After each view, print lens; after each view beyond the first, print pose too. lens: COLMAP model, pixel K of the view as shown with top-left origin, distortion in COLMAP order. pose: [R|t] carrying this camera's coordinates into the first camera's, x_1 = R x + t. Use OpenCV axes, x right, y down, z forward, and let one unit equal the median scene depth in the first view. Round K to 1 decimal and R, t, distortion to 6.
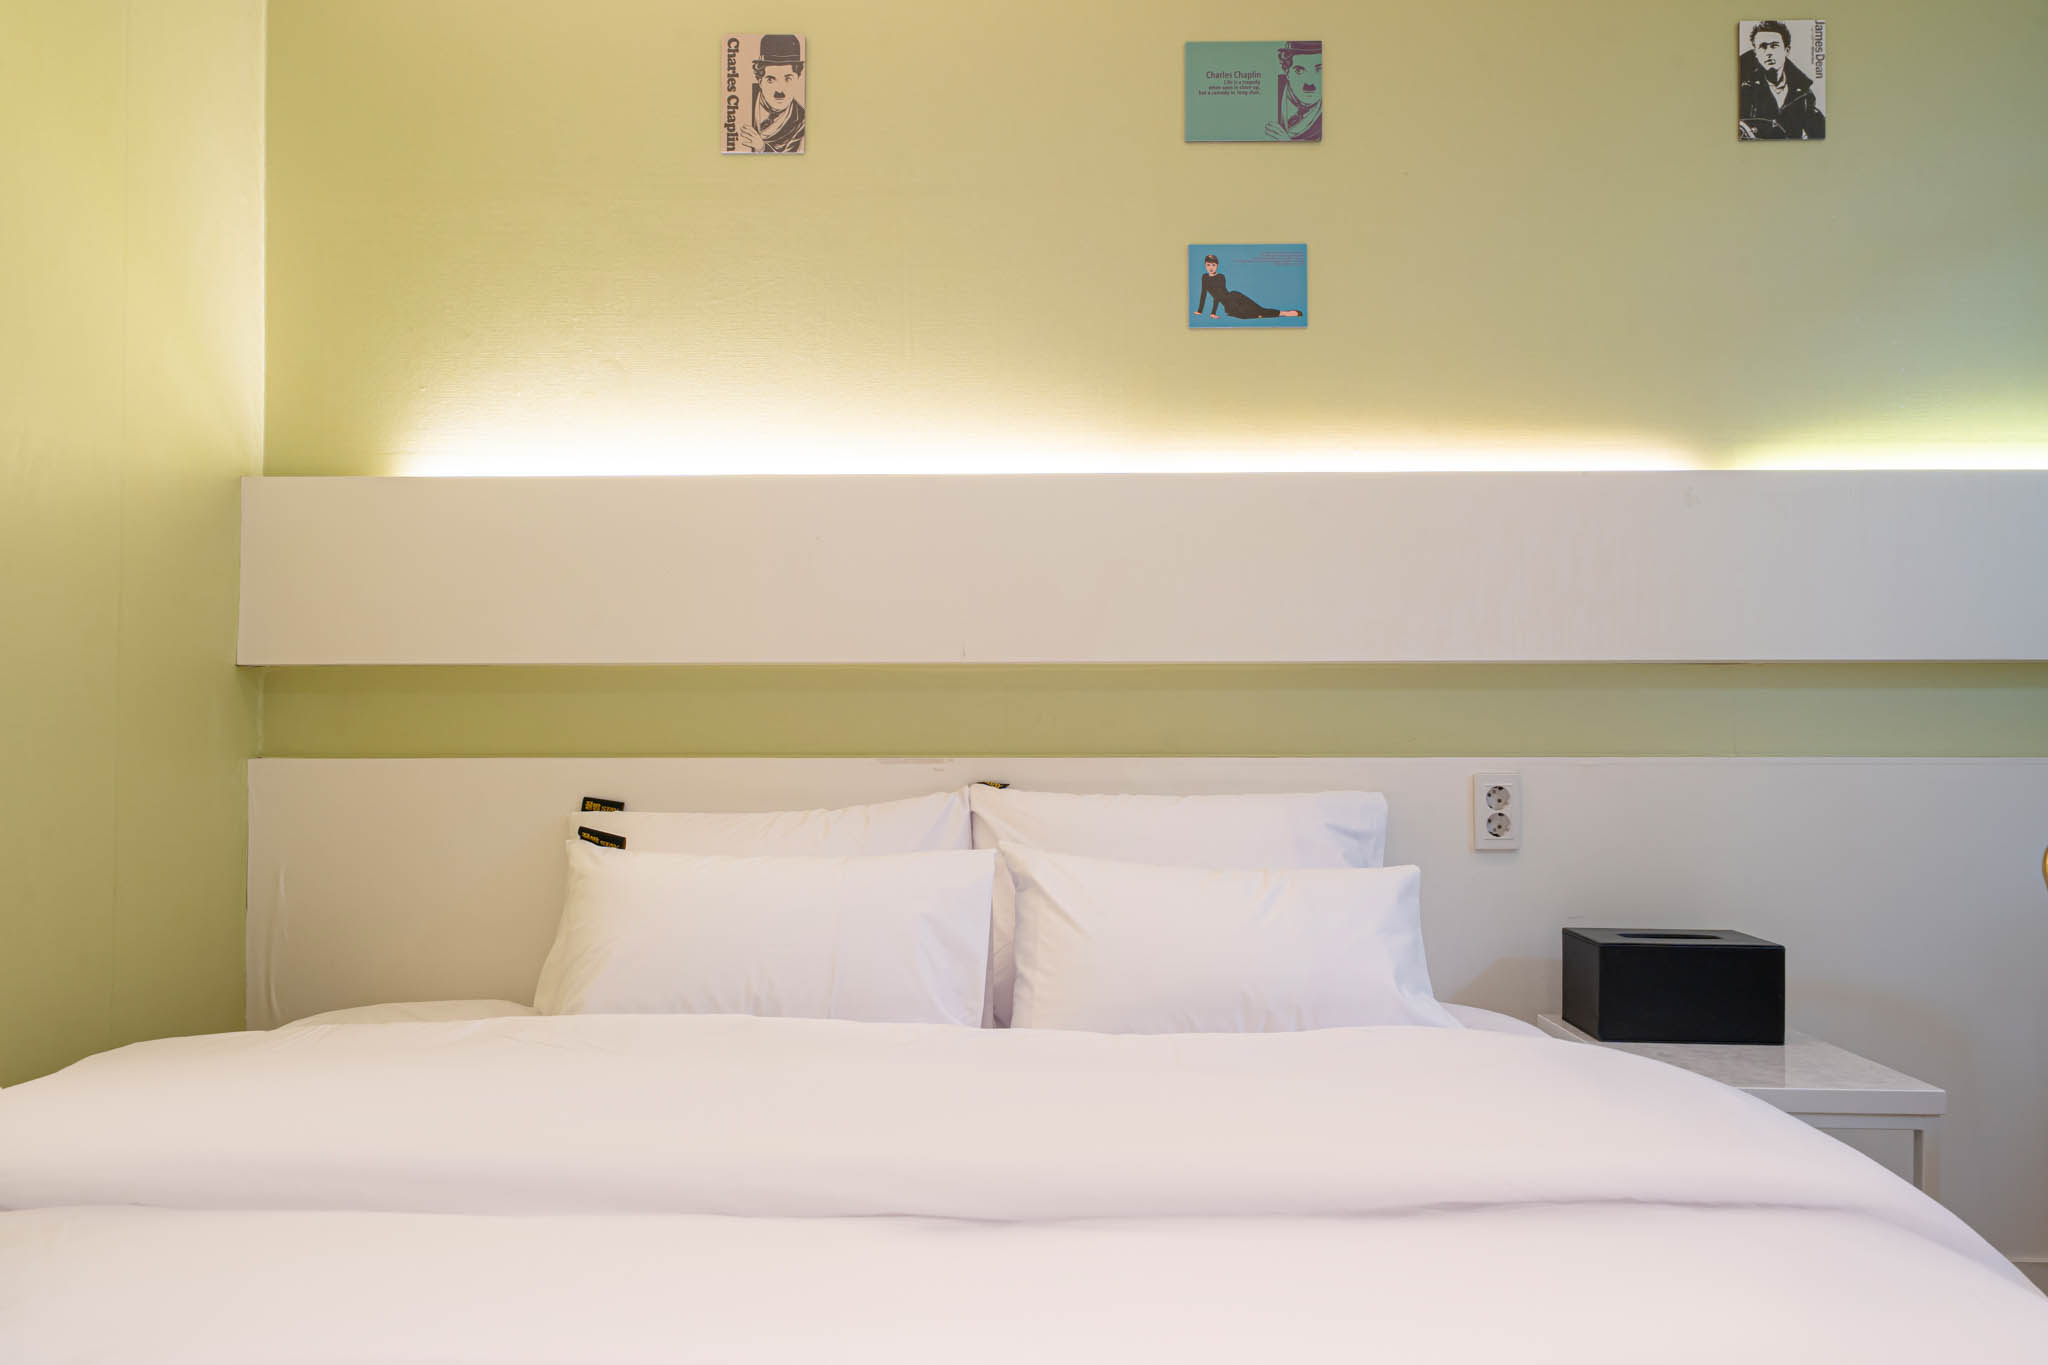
lens RADIAL K [[1357.5, 0, 1018.8], [0, 1357.5, 681.2], [0, 0, 1]] dist [0.011320, -0.000131]
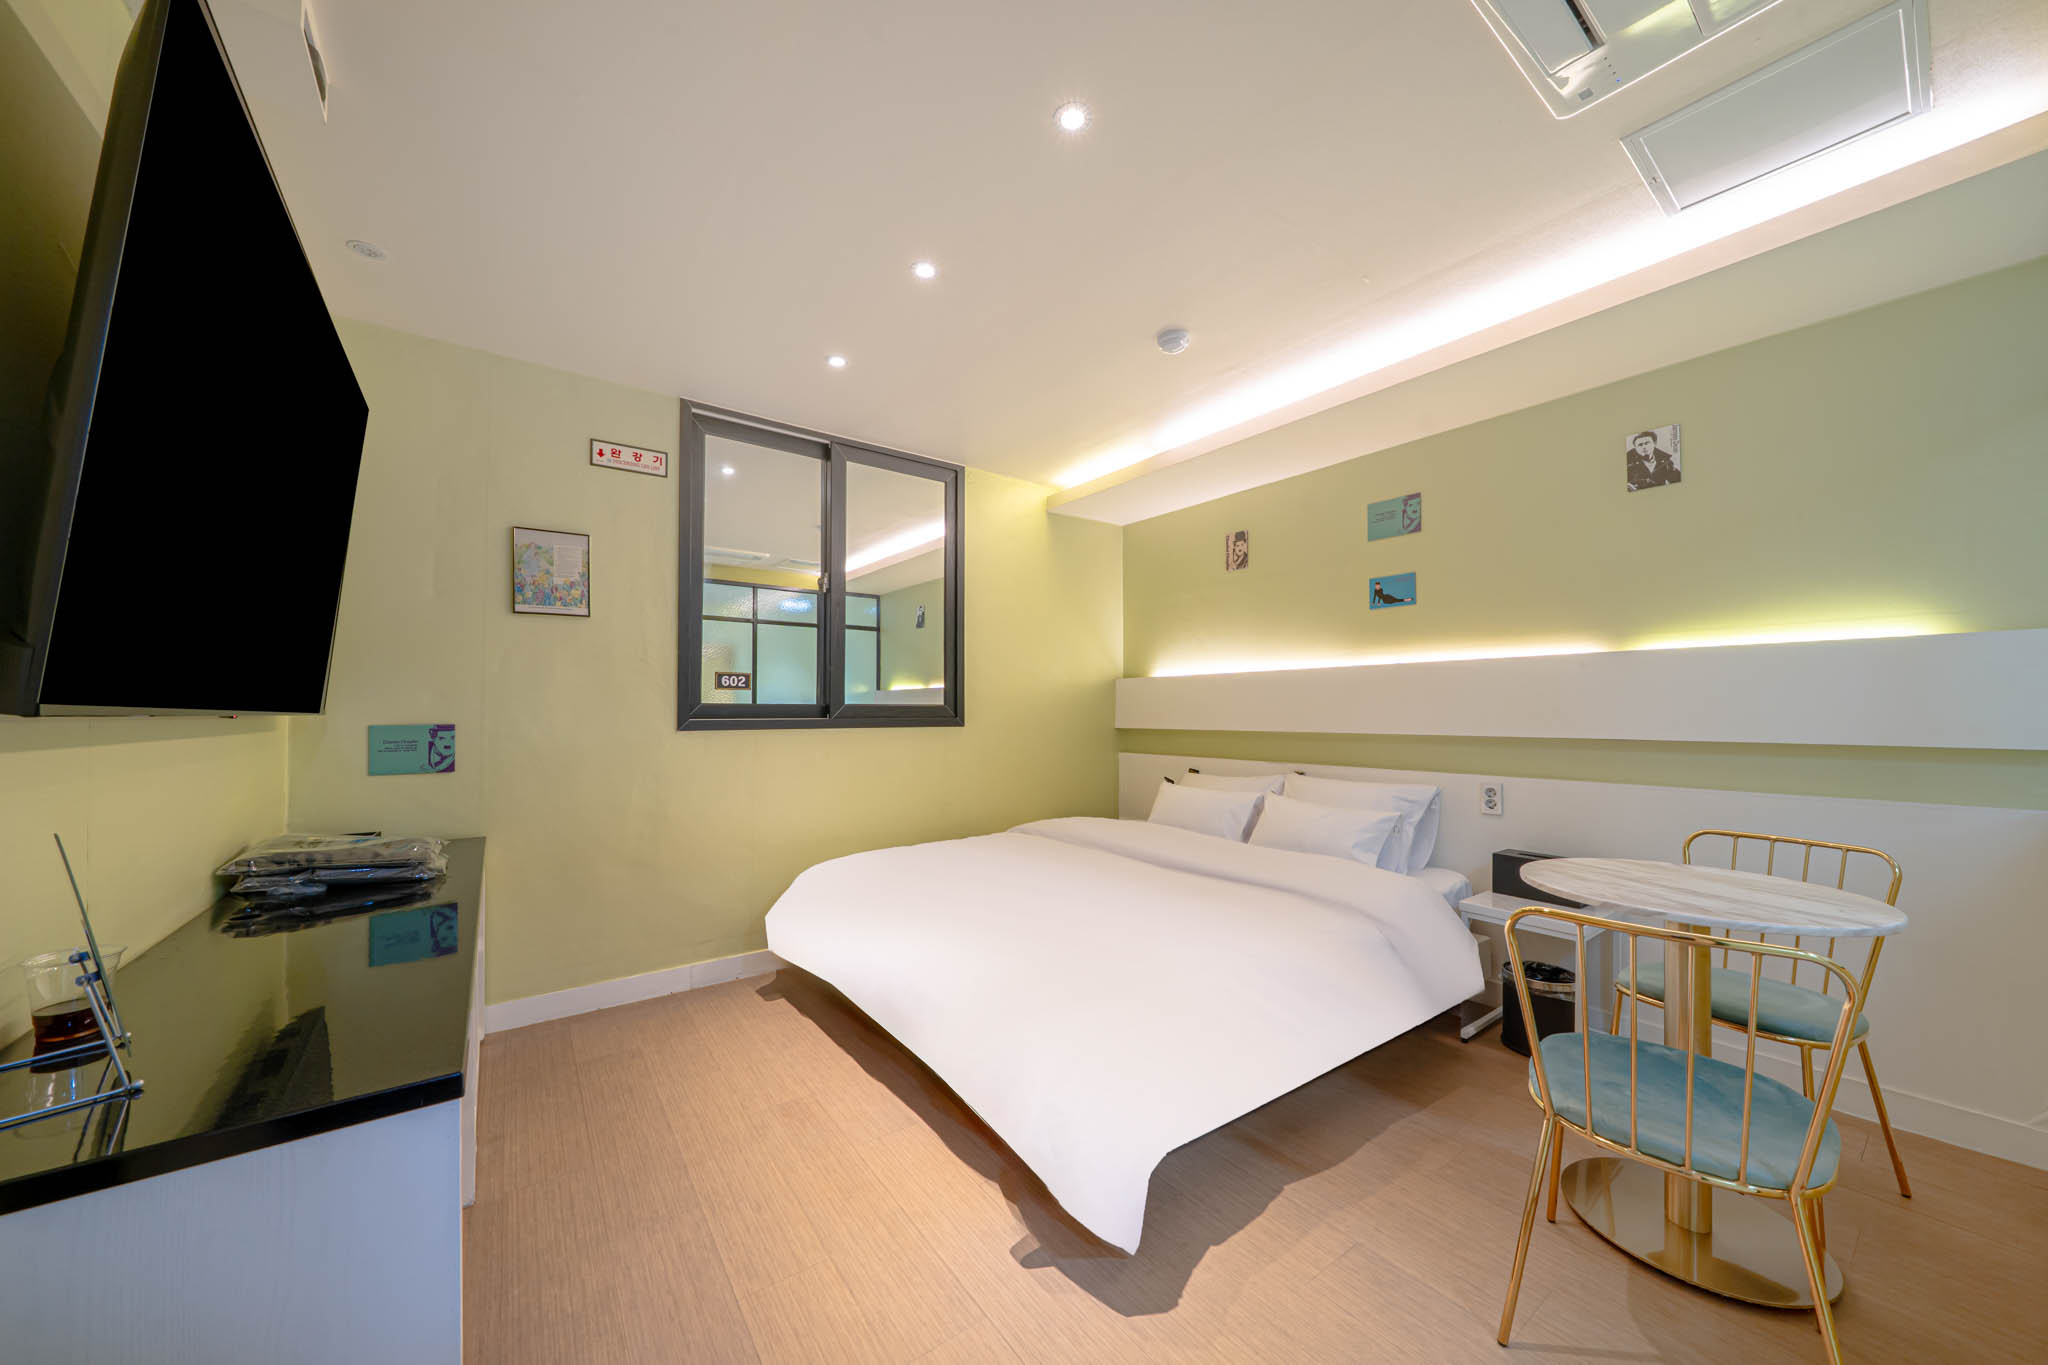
lens RADIAL K [[700.2, 0, 1024.4], [0, 700.2, 695.7], [0, 0, 1]] dist [0.001365, 0.000096]
pose [[0.611771, -0.016416, -0.790864, 0.810974], [0.021760, 0.999756, -0.003919, -0.097932], [0.790735, -0.014812, 0.611979, -0.406954]]
